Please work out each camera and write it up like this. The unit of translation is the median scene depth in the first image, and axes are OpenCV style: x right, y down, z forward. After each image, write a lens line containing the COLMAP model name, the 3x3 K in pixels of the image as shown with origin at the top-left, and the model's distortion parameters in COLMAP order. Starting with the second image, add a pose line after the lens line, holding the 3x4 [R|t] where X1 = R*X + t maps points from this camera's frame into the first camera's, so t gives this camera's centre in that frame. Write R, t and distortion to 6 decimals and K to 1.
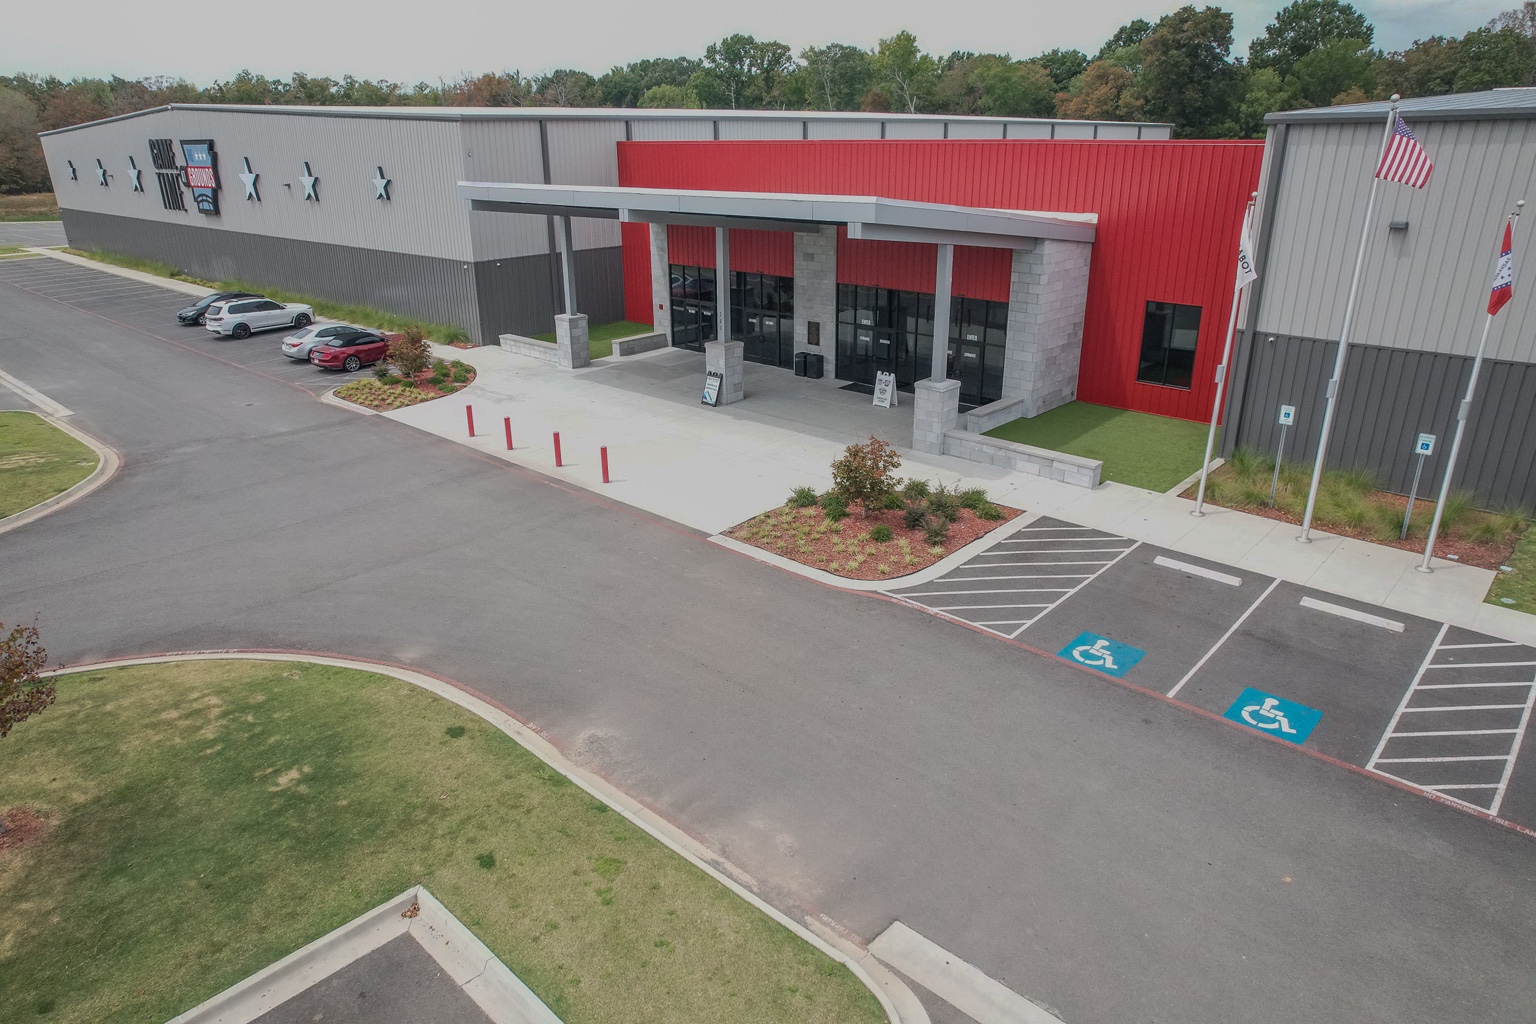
lens RADIAL K [[966.3, 0, 768.0], [0, 966.3, 512.0], [0, 0, 1]] dist [0.001576, -0.000187]
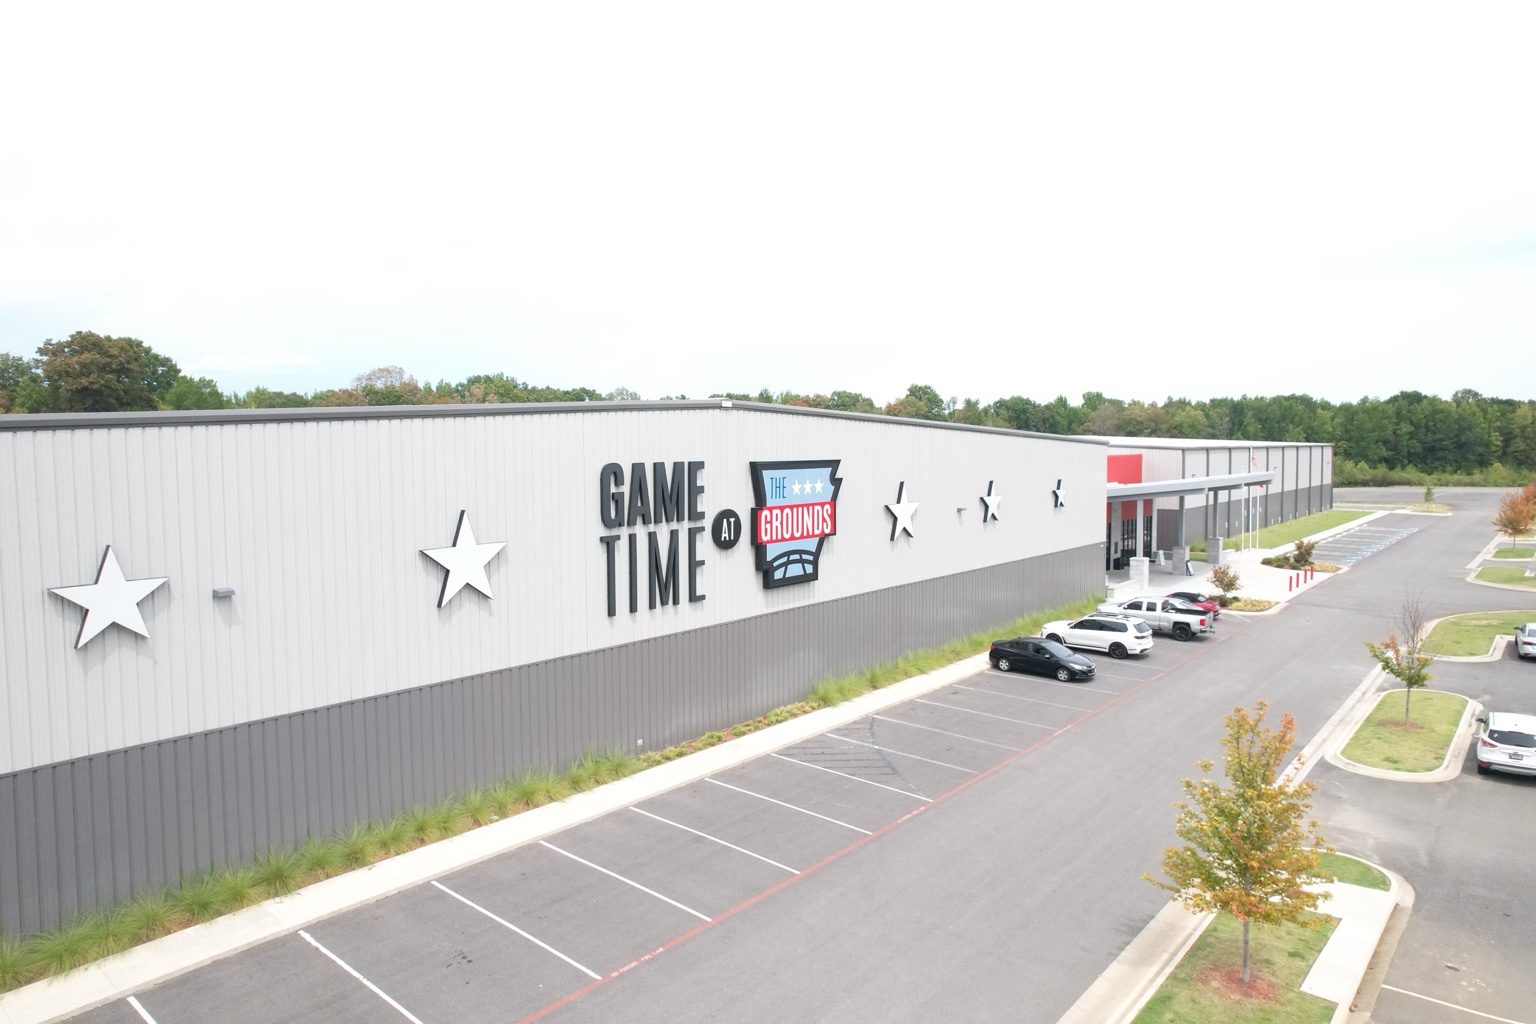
lens RADIAL K [[966.3, 0, 768.0], [0, 966.3, 512.0], [0, 0, 1]] dist [0.001576, -0.000187]
pose [[-0.015762, -0.065897, 0.997702, -1.140801], [0.361822, 0.929827, 0.067130, -0.392042], [-0.932114, 0.362049, 0.009187, 0.997864]]
